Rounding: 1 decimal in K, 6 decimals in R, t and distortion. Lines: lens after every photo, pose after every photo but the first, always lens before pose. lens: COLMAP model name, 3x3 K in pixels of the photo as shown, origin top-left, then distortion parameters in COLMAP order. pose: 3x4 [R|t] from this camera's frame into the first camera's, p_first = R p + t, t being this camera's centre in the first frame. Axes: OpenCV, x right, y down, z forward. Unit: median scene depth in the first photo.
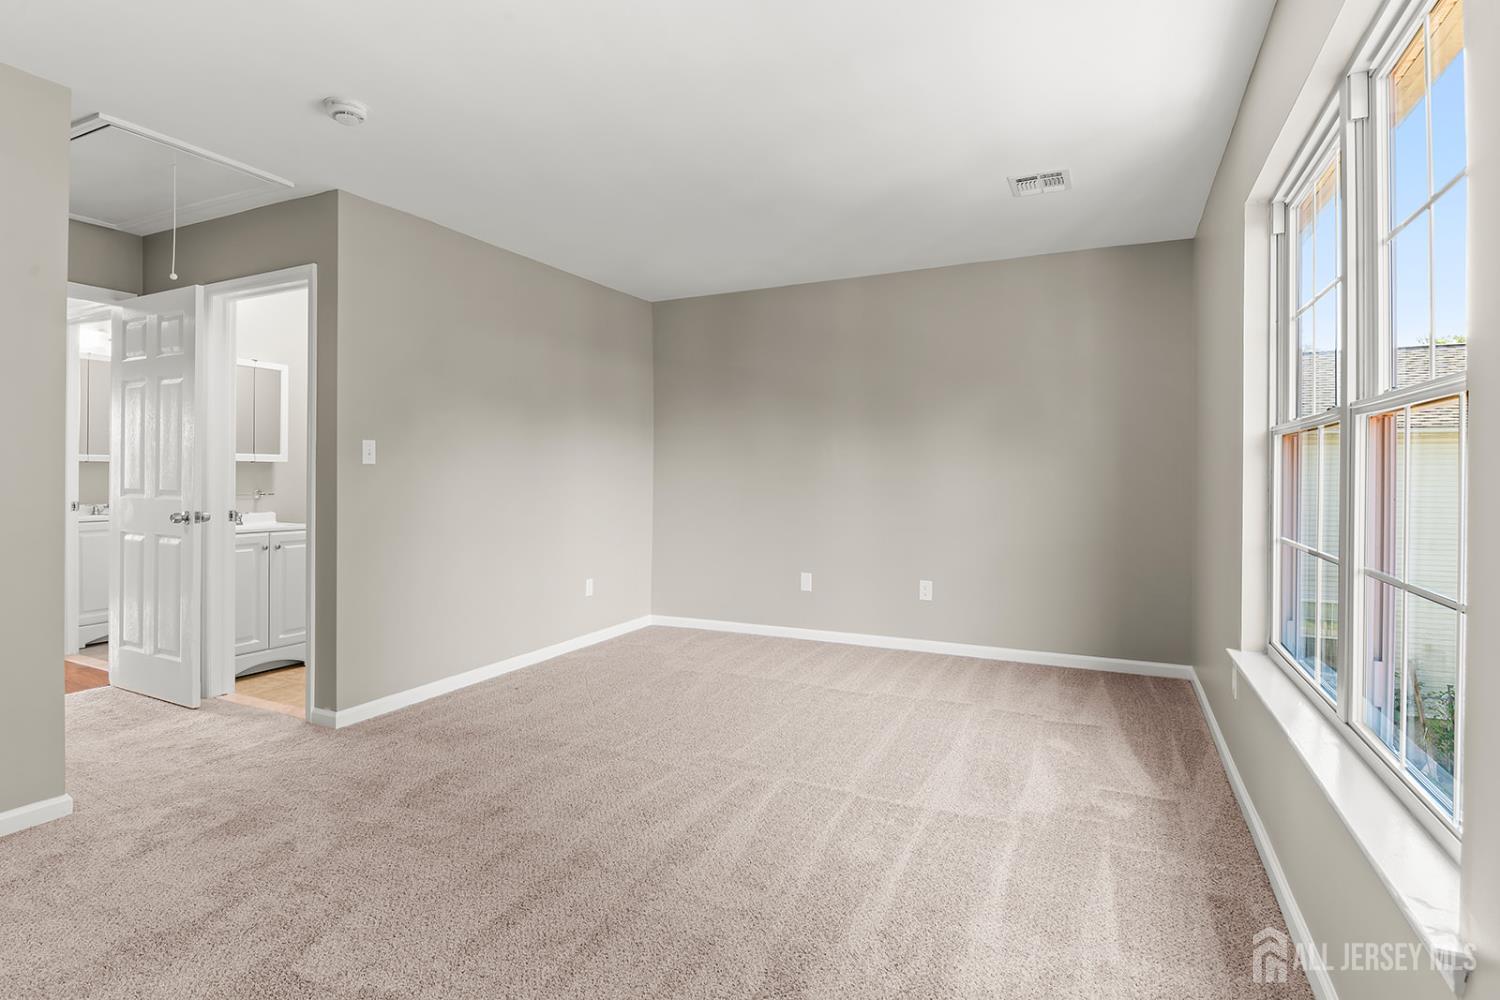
lens RADIAL K [[749.7, 0, 754.1], [0, 749.7, 472.0], [0, 0, 1]] dist [-0.001008, -0.006322]
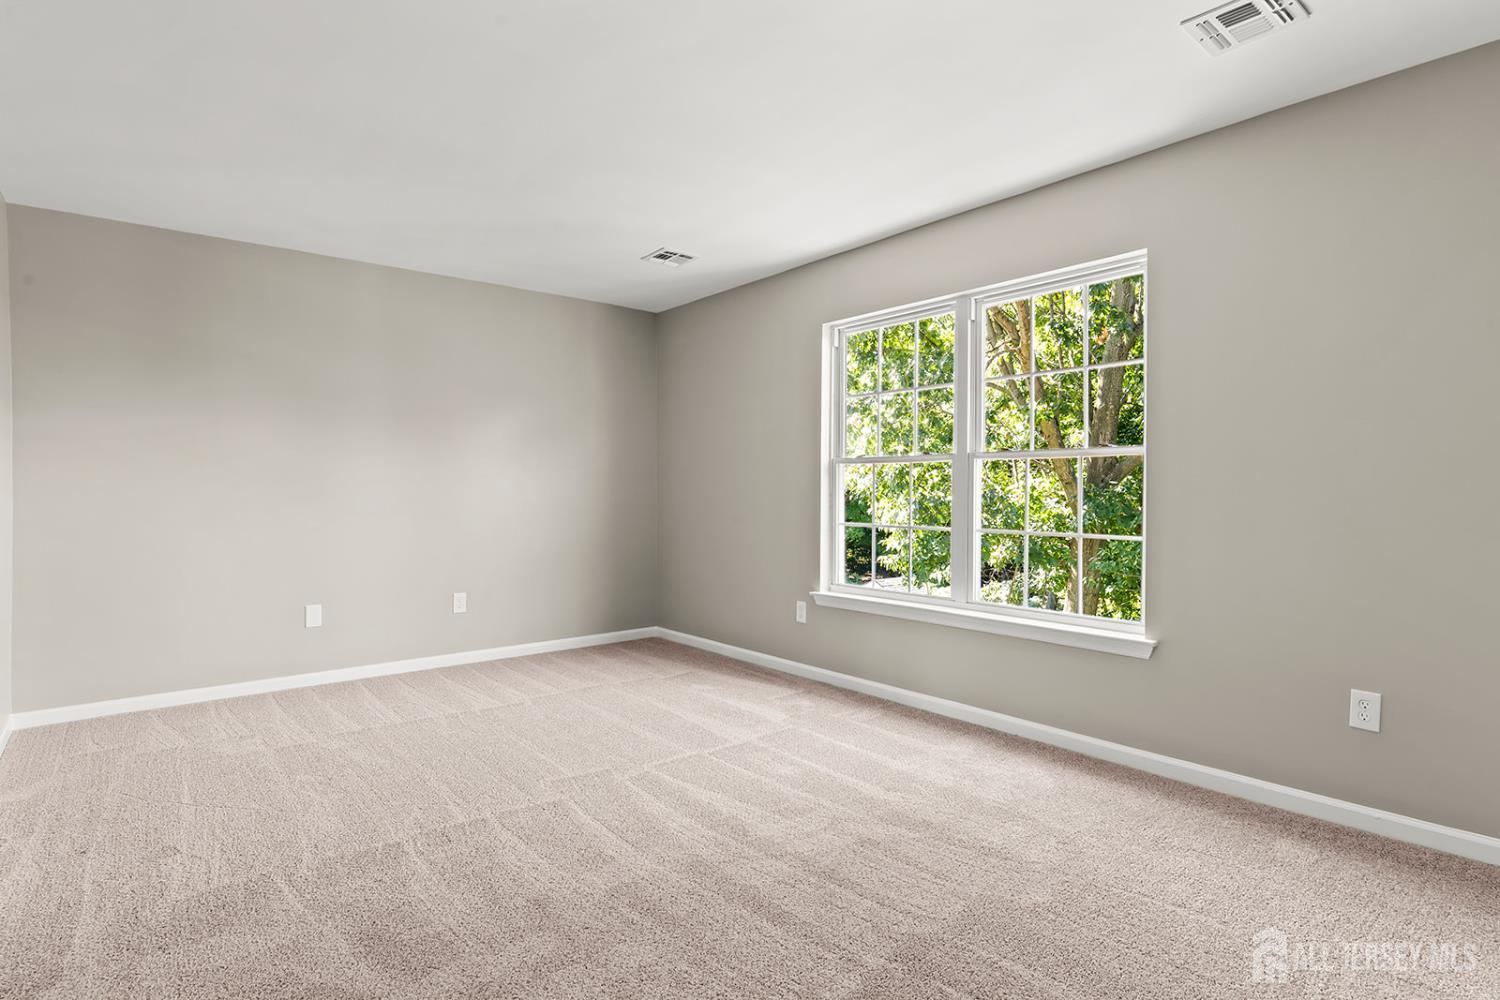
lens RADIAL K [[749.7, 0, 743.5], [0, 749.7, 498.8], [0, 0, 1]] dist [-0.001008, -0.006322]
pose [[0.415995, -0.009596, 0.909316, -0.901711], [-0.007780, 0.999870, 0.014111, 0.008534], [-0.909334, -0.012945, 0.415866, 0.441424]]
